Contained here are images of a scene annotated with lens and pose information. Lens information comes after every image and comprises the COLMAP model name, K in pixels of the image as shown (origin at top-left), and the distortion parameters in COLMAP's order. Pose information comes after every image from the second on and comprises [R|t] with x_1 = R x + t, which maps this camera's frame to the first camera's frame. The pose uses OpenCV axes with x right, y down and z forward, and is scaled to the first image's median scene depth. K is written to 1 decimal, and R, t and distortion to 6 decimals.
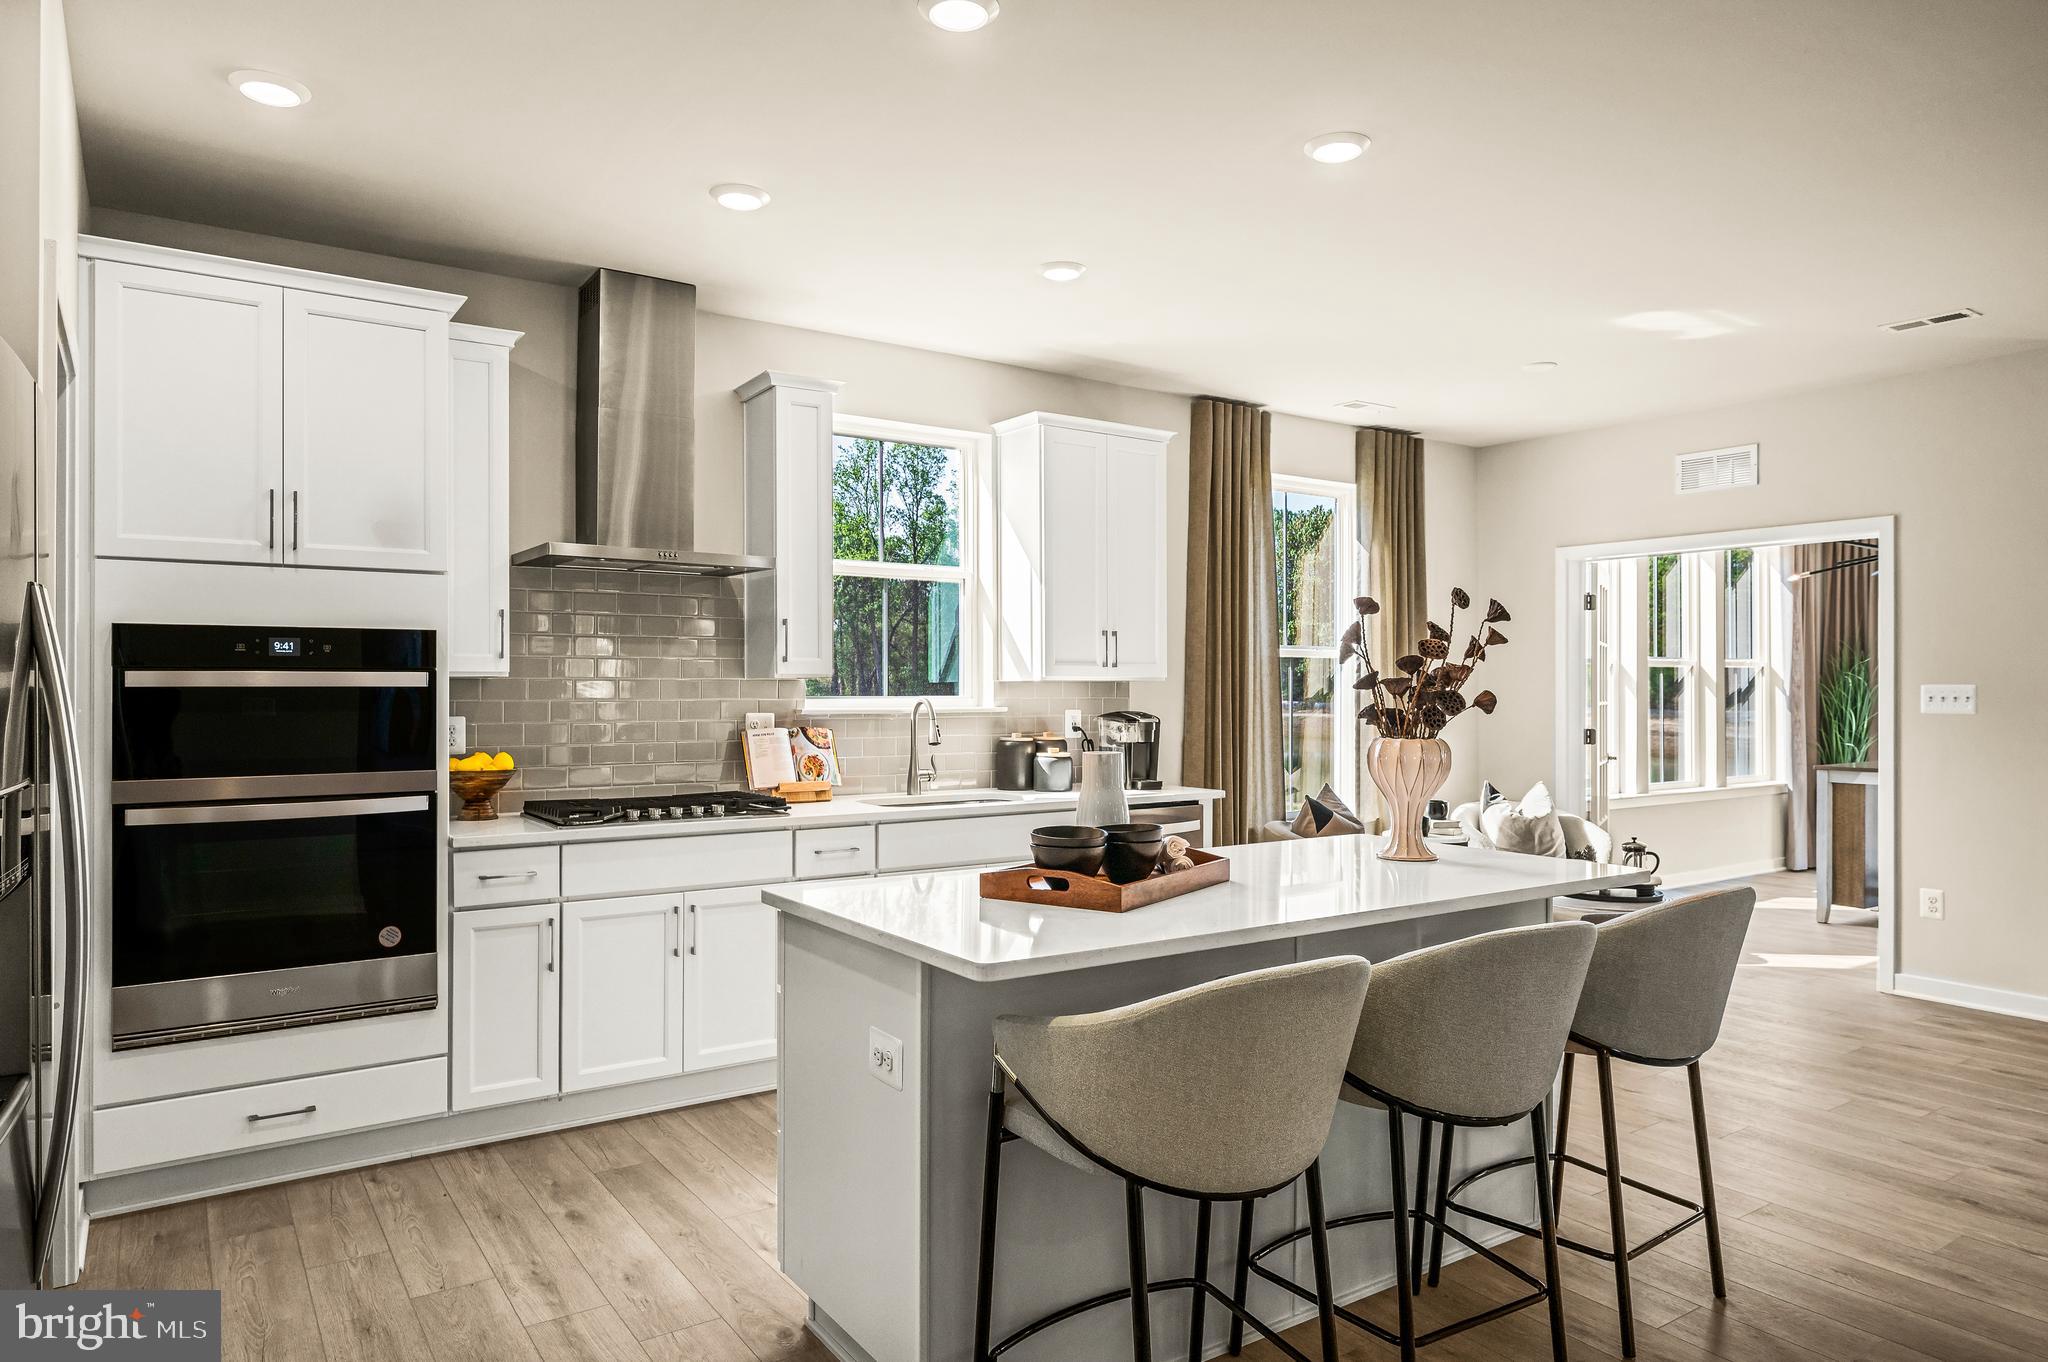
lens RADIAL K [[1191.8, 0, 1024.0], [0, 1191.8, 681.0], [0, 0, 1]] dist [0.050525, -0.000094]
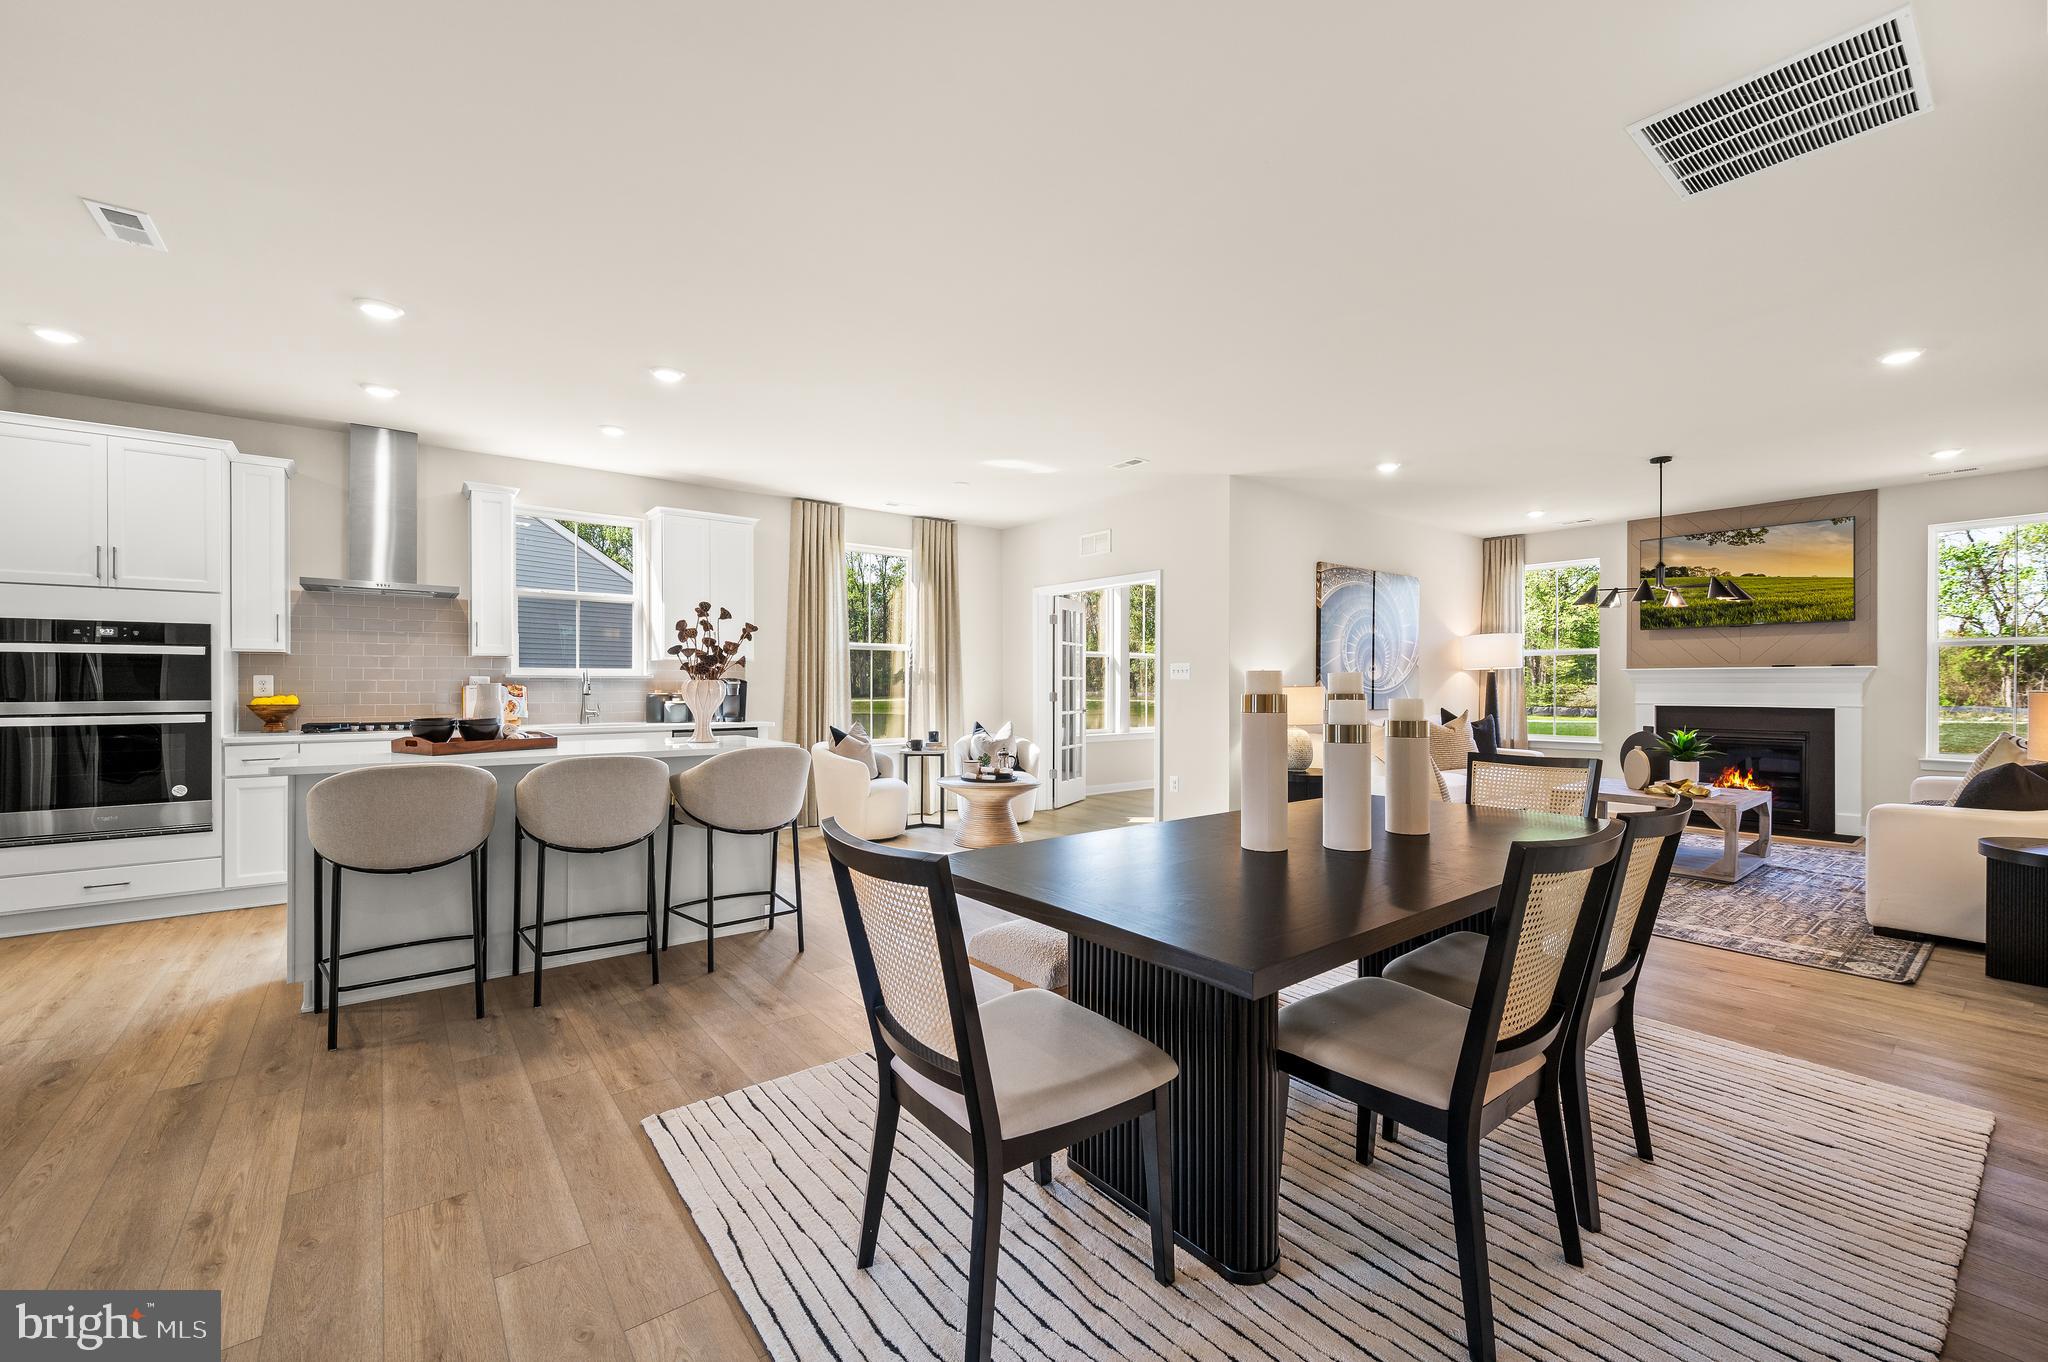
lens RADIAL K [[807.7, 0, 1024.0], [0, 807.7, 681.0], [0, 0, 1]] dist [-0.000622, 0.015884]
pose [[0.998988, 0.003729, 0.044812, 0.543730], [-0.003900, 0.999985, 0.003726, 0.027512], [-0.044797, -0.003897, 0.998989, -0.233164]]
